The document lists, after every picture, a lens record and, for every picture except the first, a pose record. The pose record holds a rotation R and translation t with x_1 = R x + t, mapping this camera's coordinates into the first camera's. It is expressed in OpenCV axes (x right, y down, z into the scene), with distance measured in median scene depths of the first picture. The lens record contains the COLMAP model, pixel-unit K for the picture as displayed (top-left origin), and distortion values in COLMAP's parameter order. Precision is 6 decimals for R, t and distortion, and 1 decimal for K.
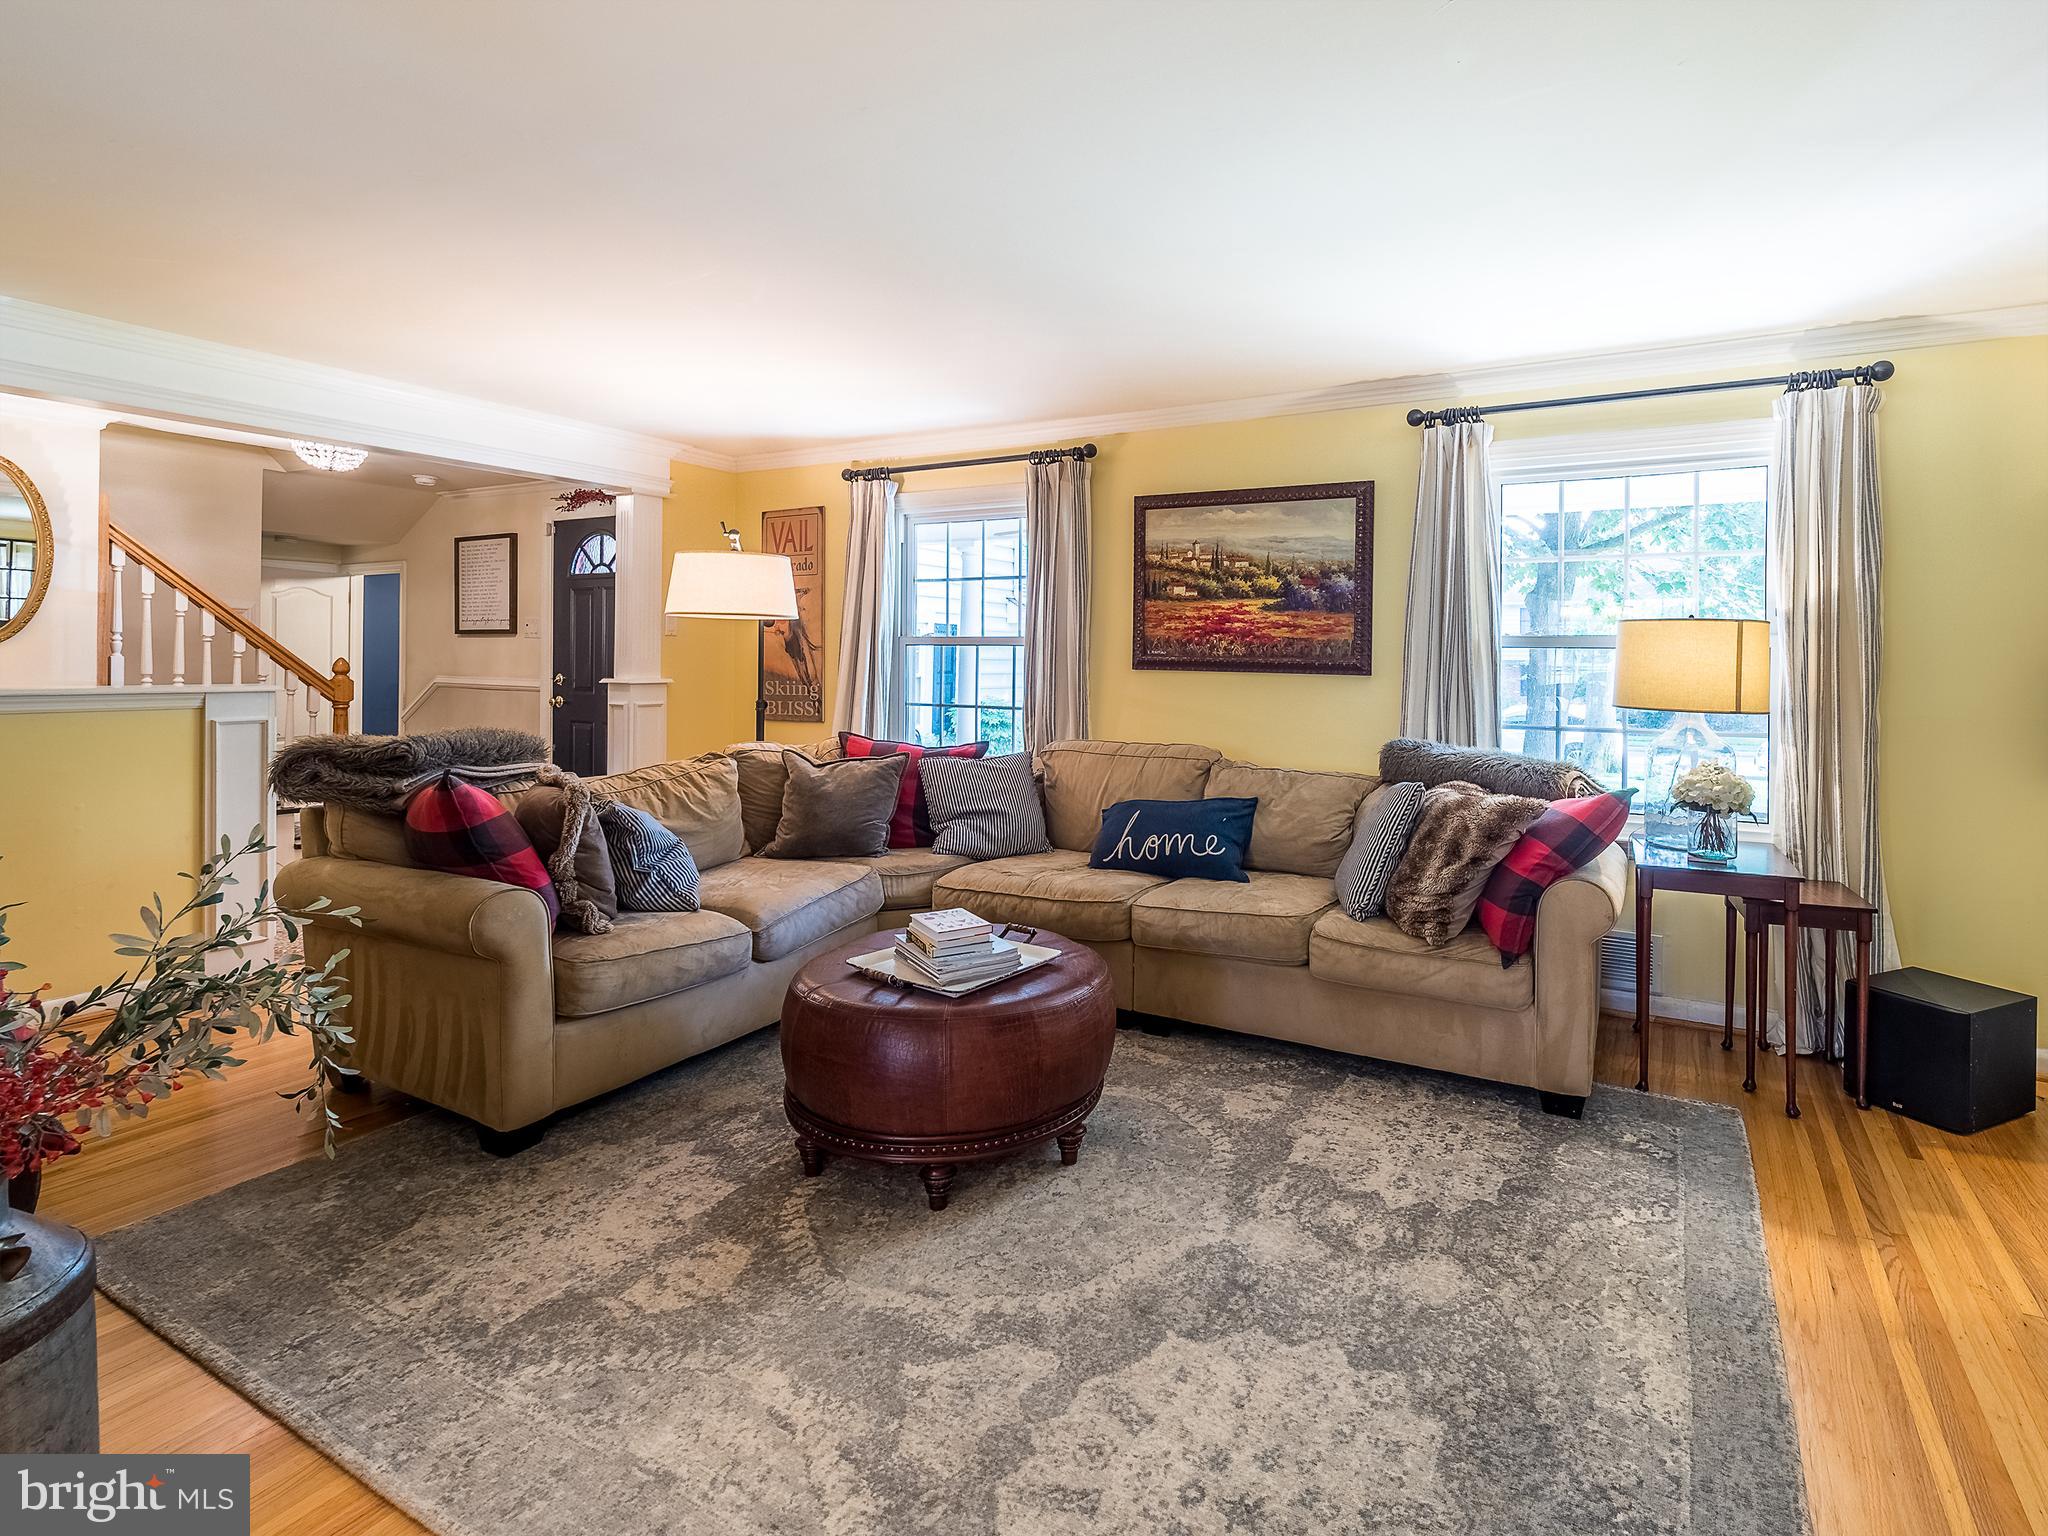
lens RADIAL K [[997.3, 0, 1173.7], [0, 997.3, 670.7], [0, 0, 1]] dist [0.014351, -0.016541]
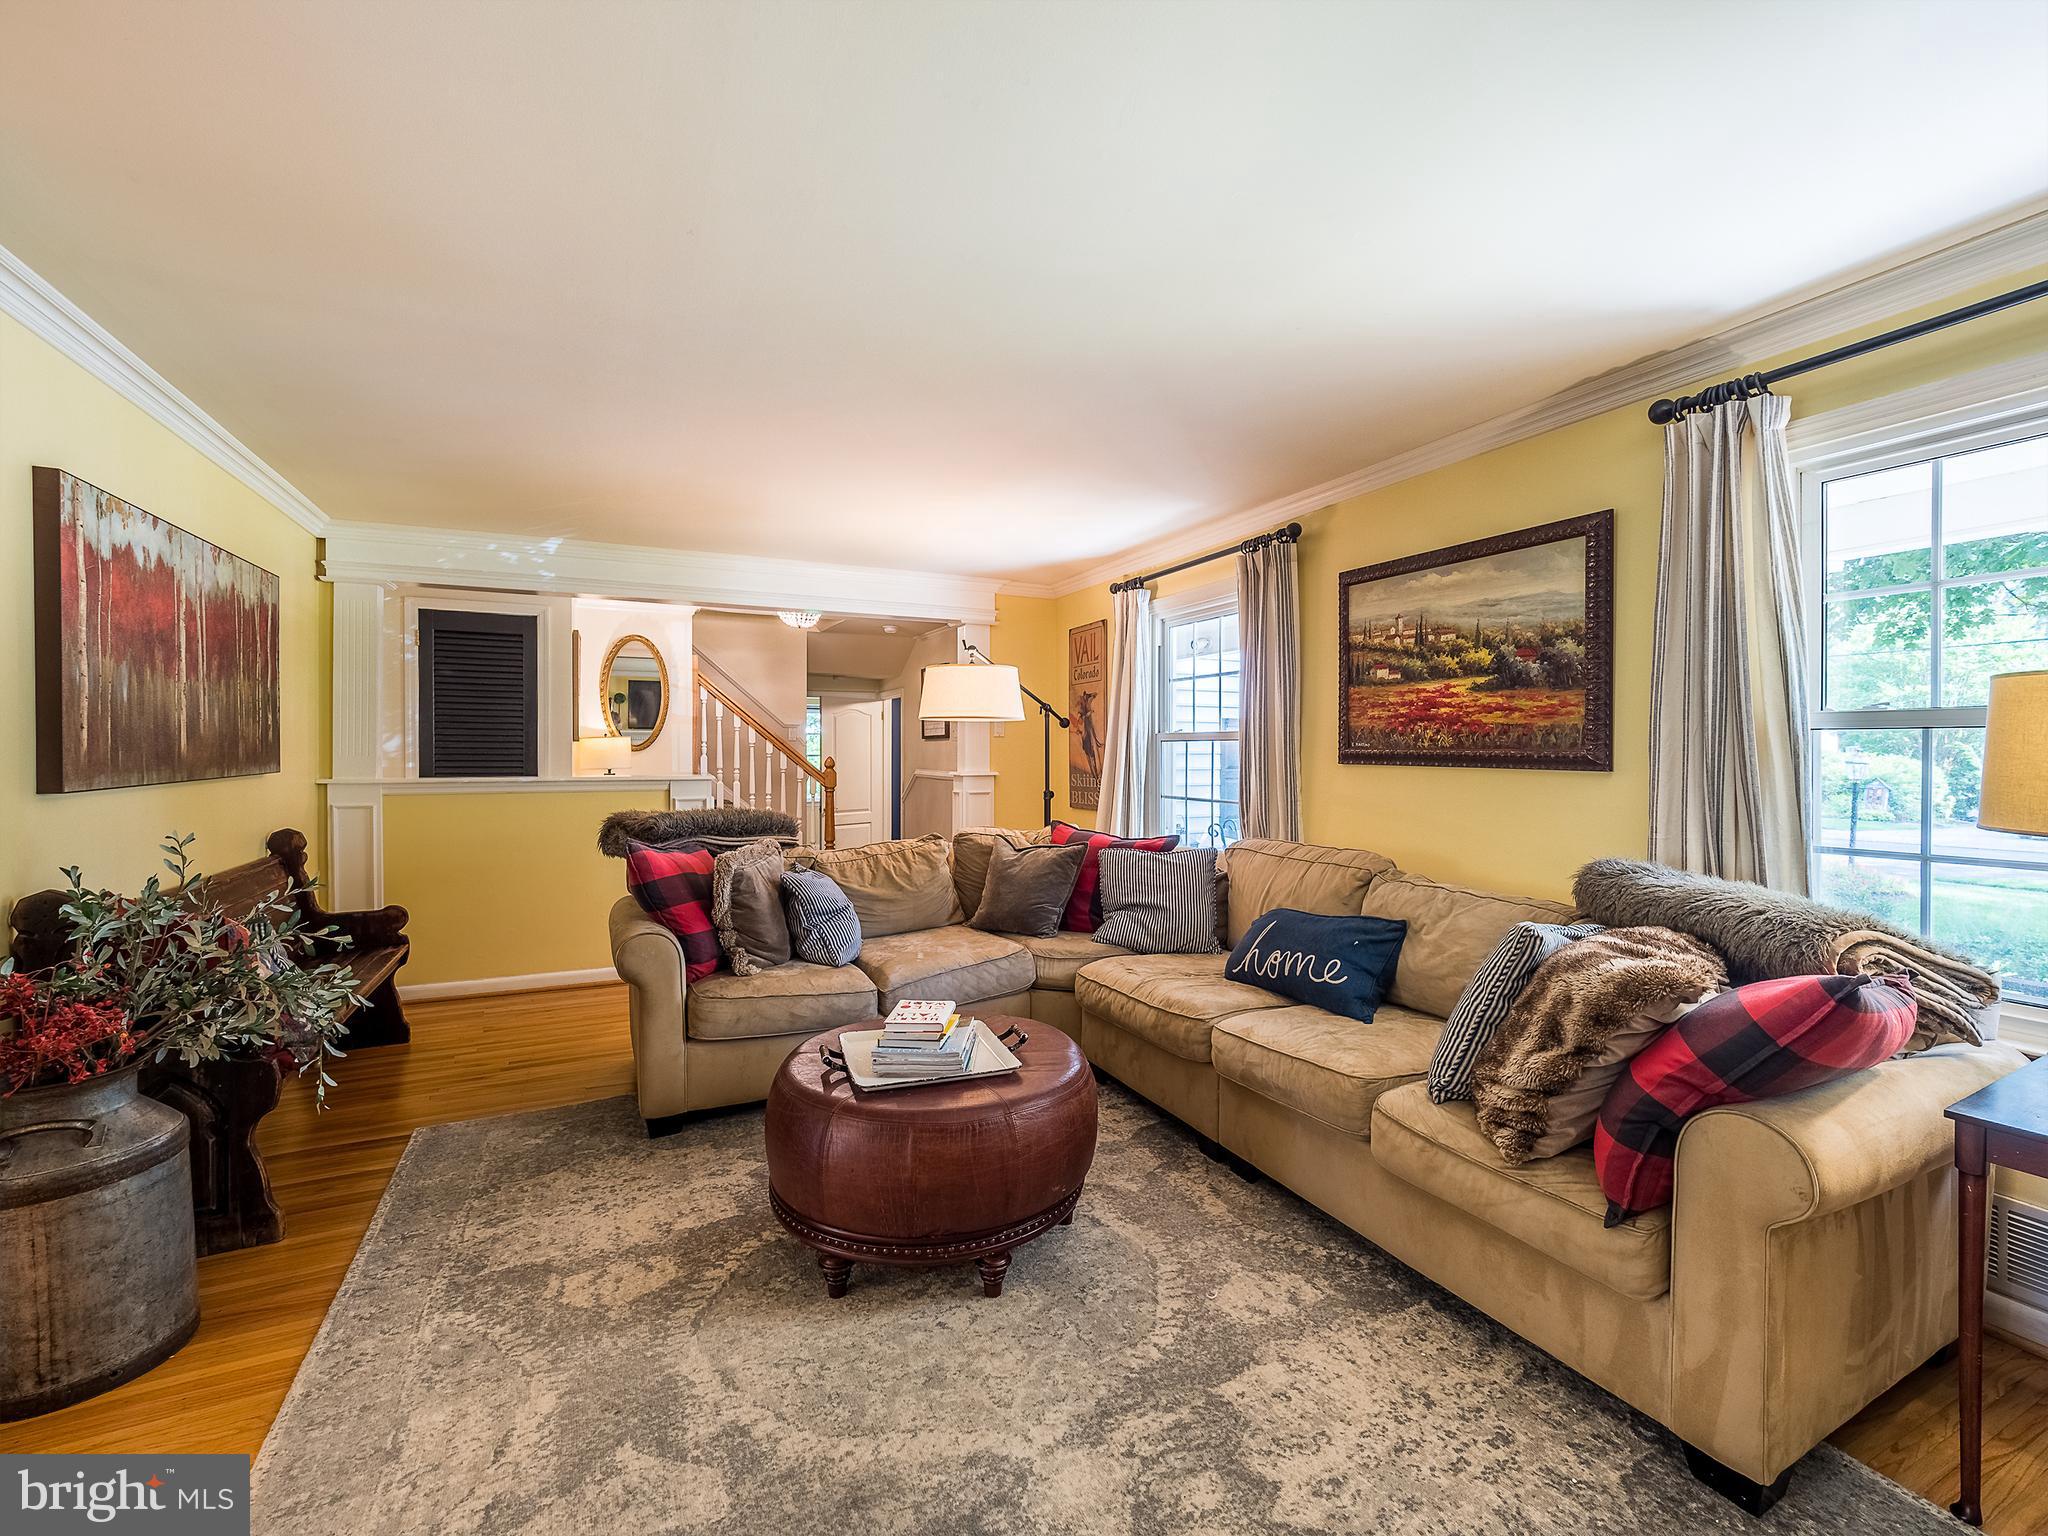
lens RADIAL K [[886.9, 0, 1024.0], [0, 886.9, 768.0], [0, 0, 1]] dist [0.003633, -0.009526]
pose [[0.804024, 0.001510, -0.594595, 0.247484], [0.000120, 0.999996, 0.002703, 0.000392], [0.594596, -0.002245, 0.804021, 0.214751]]
